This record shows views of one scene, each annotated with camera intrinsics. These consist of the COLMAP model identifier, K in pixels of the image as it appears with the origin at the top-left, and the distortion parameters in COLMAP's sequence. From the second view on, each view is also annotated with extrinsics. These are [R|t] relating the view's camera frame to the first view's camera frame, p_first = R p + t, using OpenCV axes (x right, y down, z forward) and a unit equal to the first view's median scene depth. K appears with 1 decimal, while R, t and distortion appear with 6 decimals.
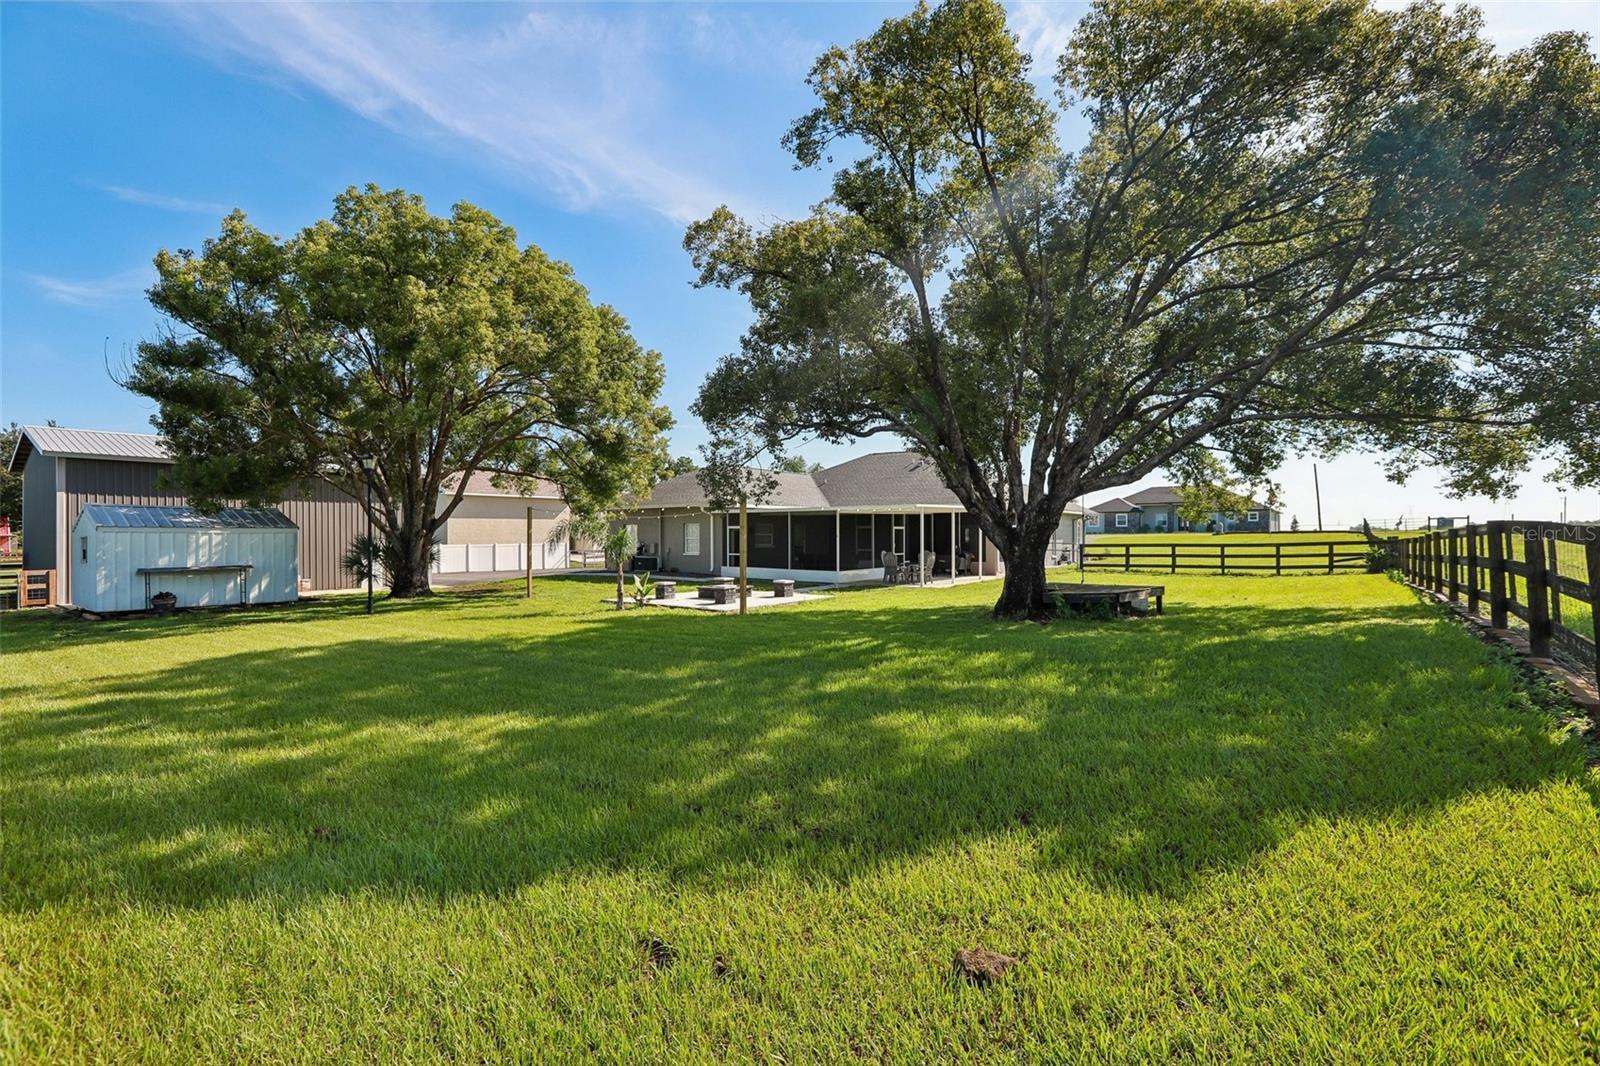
lens RADIAL K [[759.2, 0, 768.8], [0, 759.2, 533.8], [0, 0, 1]] dist [-0.026244, 0.001830]
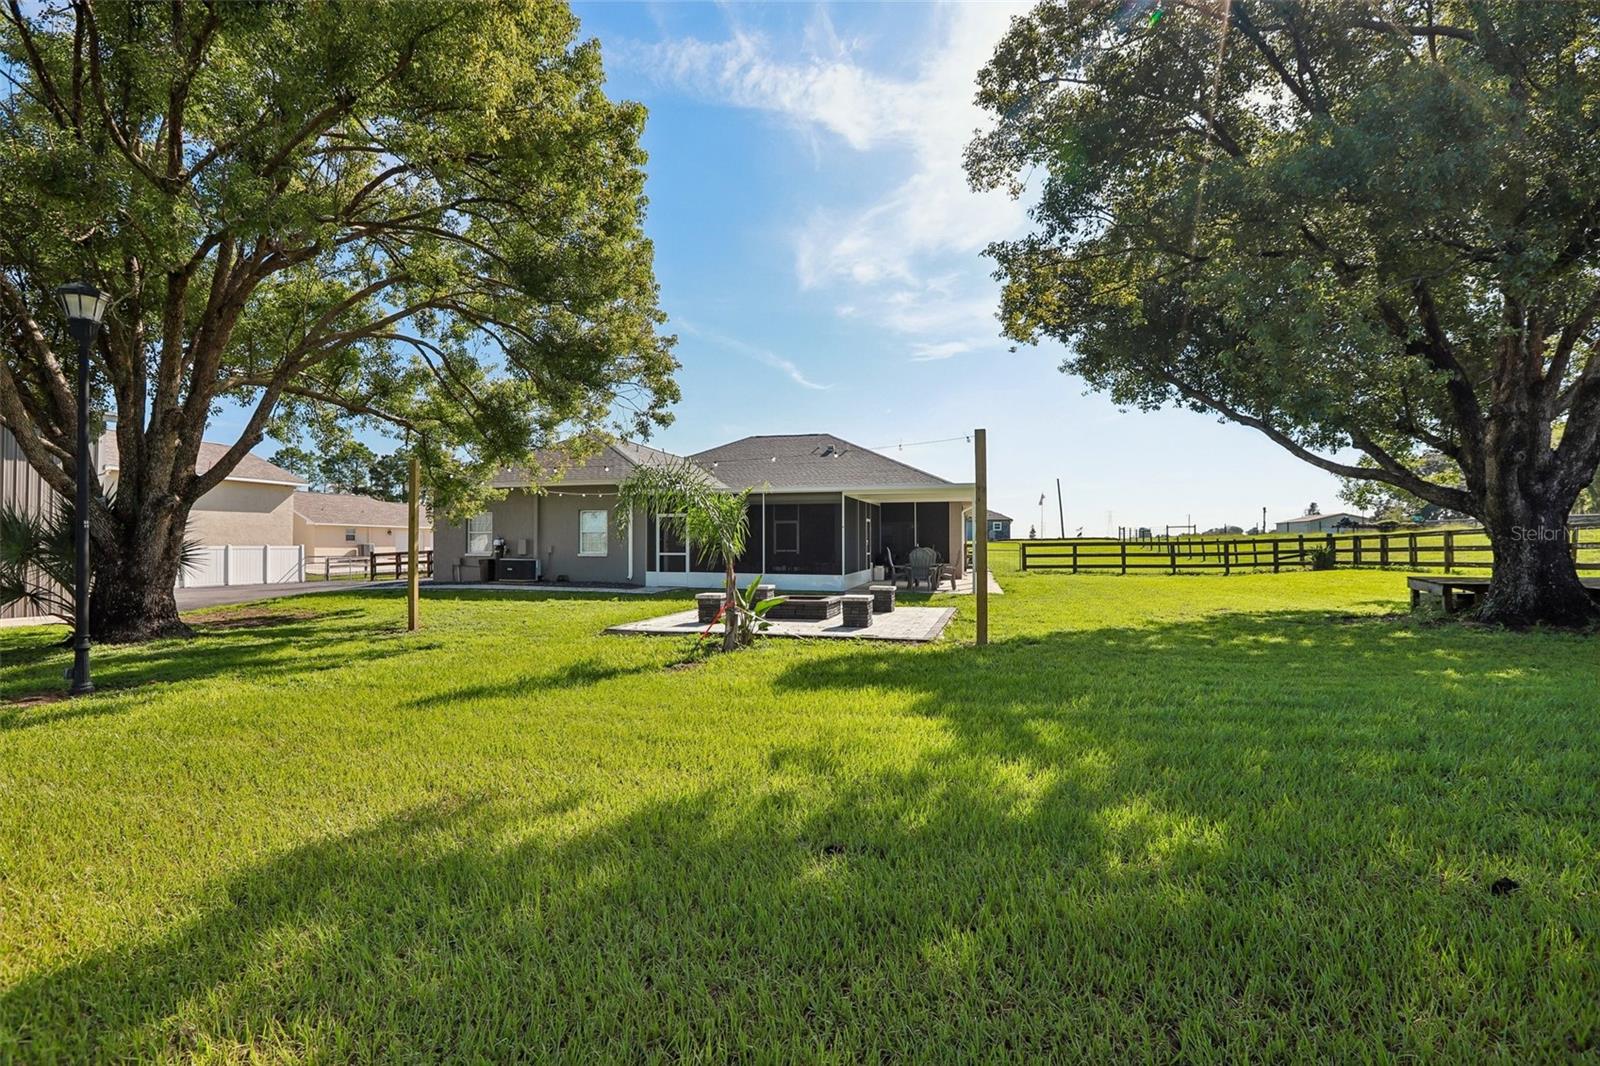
lens RADIAL K [[759.2, 0, 802.4], [0, 759.2, 532.4], [0, 0, 1]] dist [-0.026244, 0.001830]
pose [[0.907011, 0.009970, 0.420989, -0.229523], [-0.002811, 0.999841, -0.017622, 0.019054], [-0.421098, 0.014800, 0.906894, 0.318126]]
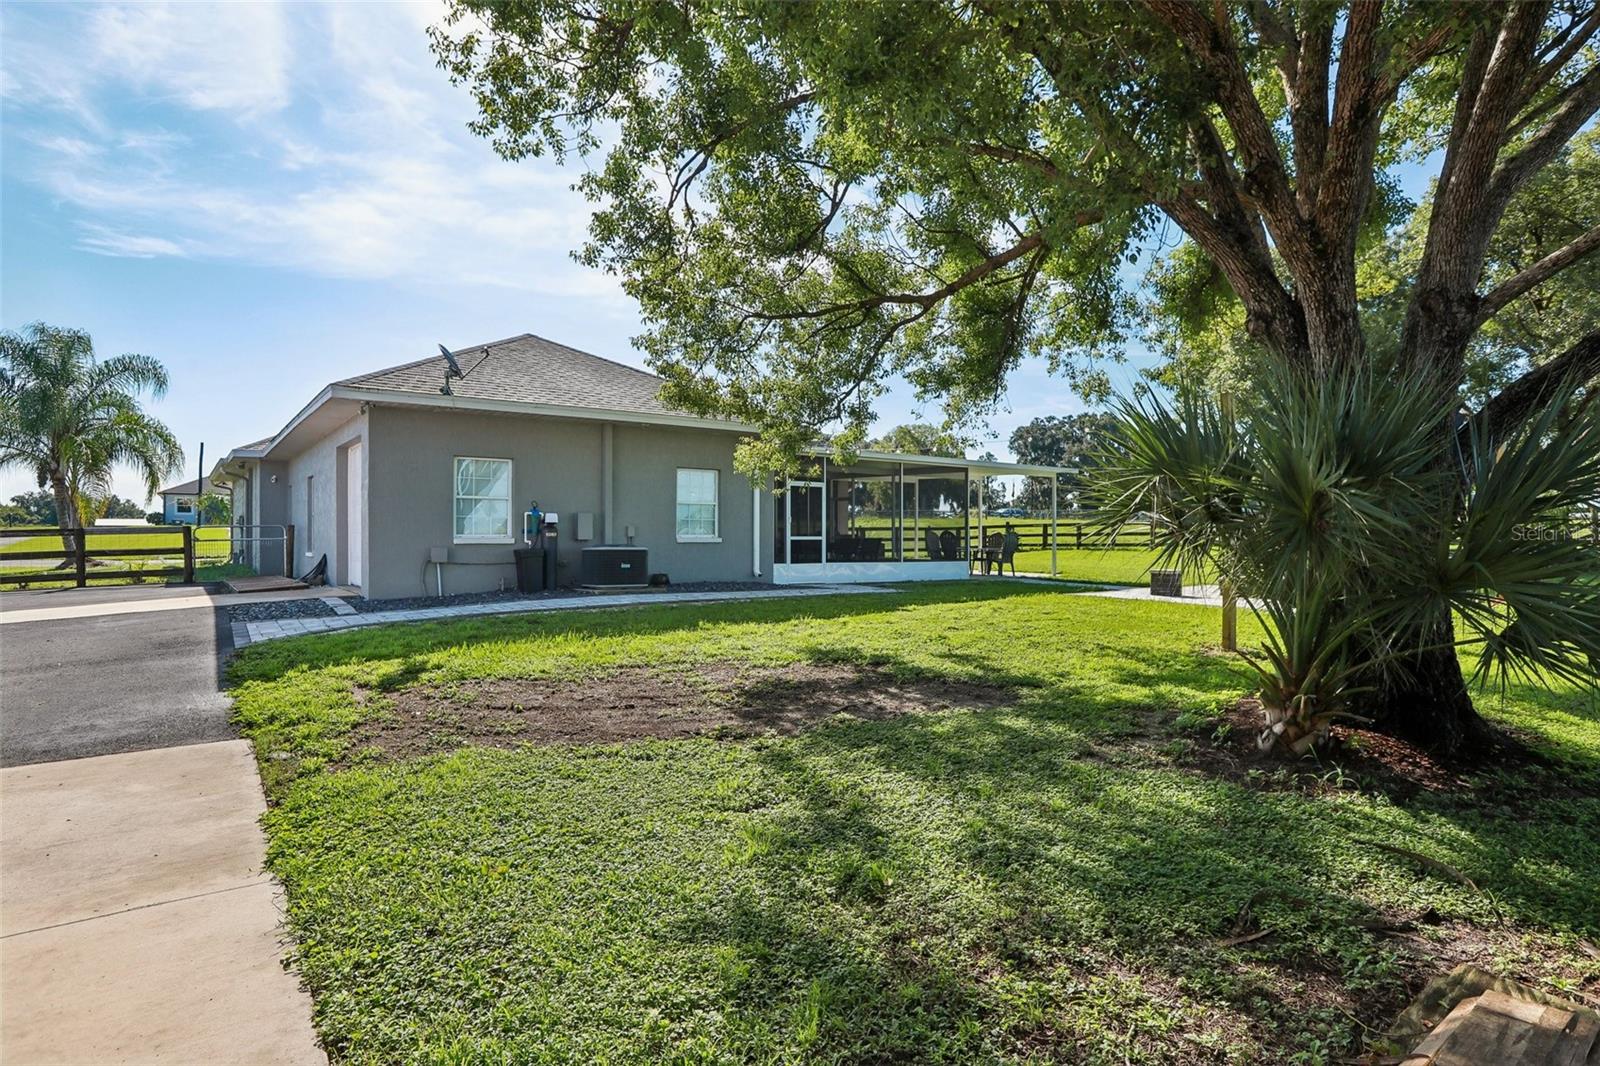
lens RADIAL K [[880.9, 0, 803.3], [0, 880.9, 532.6], [0, 0, 1]] dist [0.025711, 0.003214]
pose [[0.242434, 0.005937, 0.970150, -0.603846], [-0.000345, 0.999982, -0.006034, 0.026890], [-0.970168, 0.001128, 0.242431, 0.866717]]
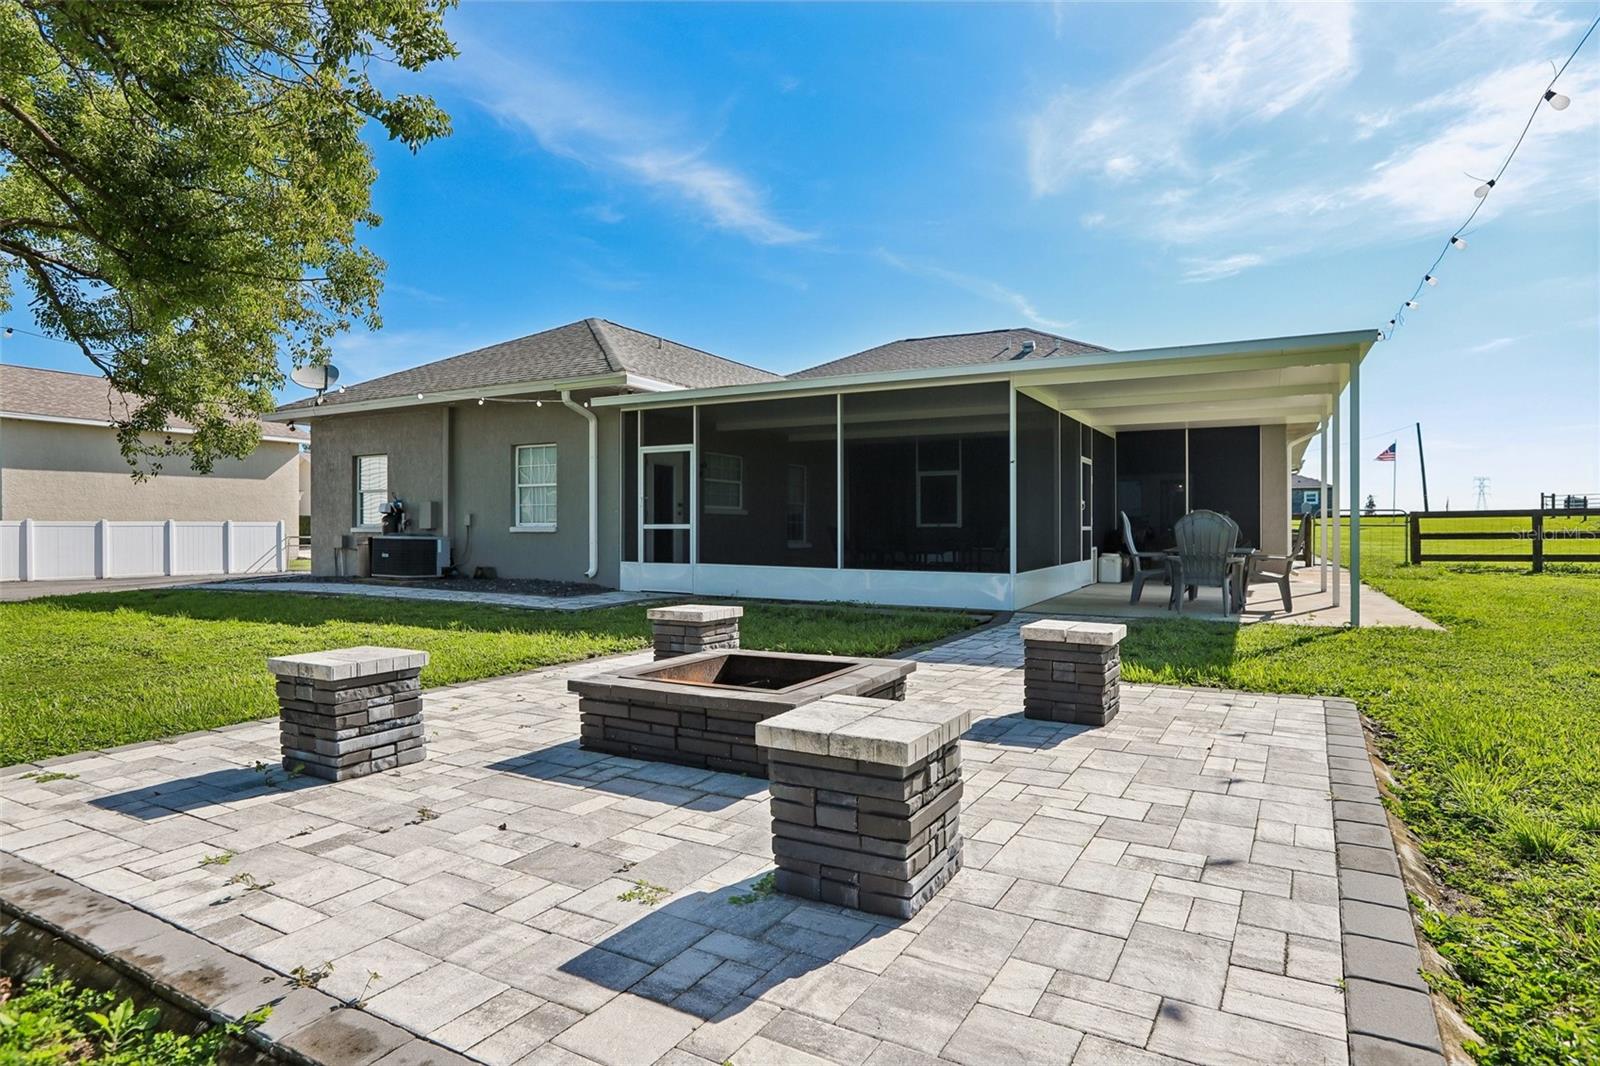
lens RADIAL K [[906.2, 0, 811.5], [0, 906.2, 543.7], [0, 0, 1]] dist [-0.017737, 0.013968]
pose [[0.982544, -0.000498, 0.186031, -0.054898], [-0.002551, 0.999866, 0.016152, 0.027852], [-0.186014, -0.016344, 0.982411, 0.584721]]
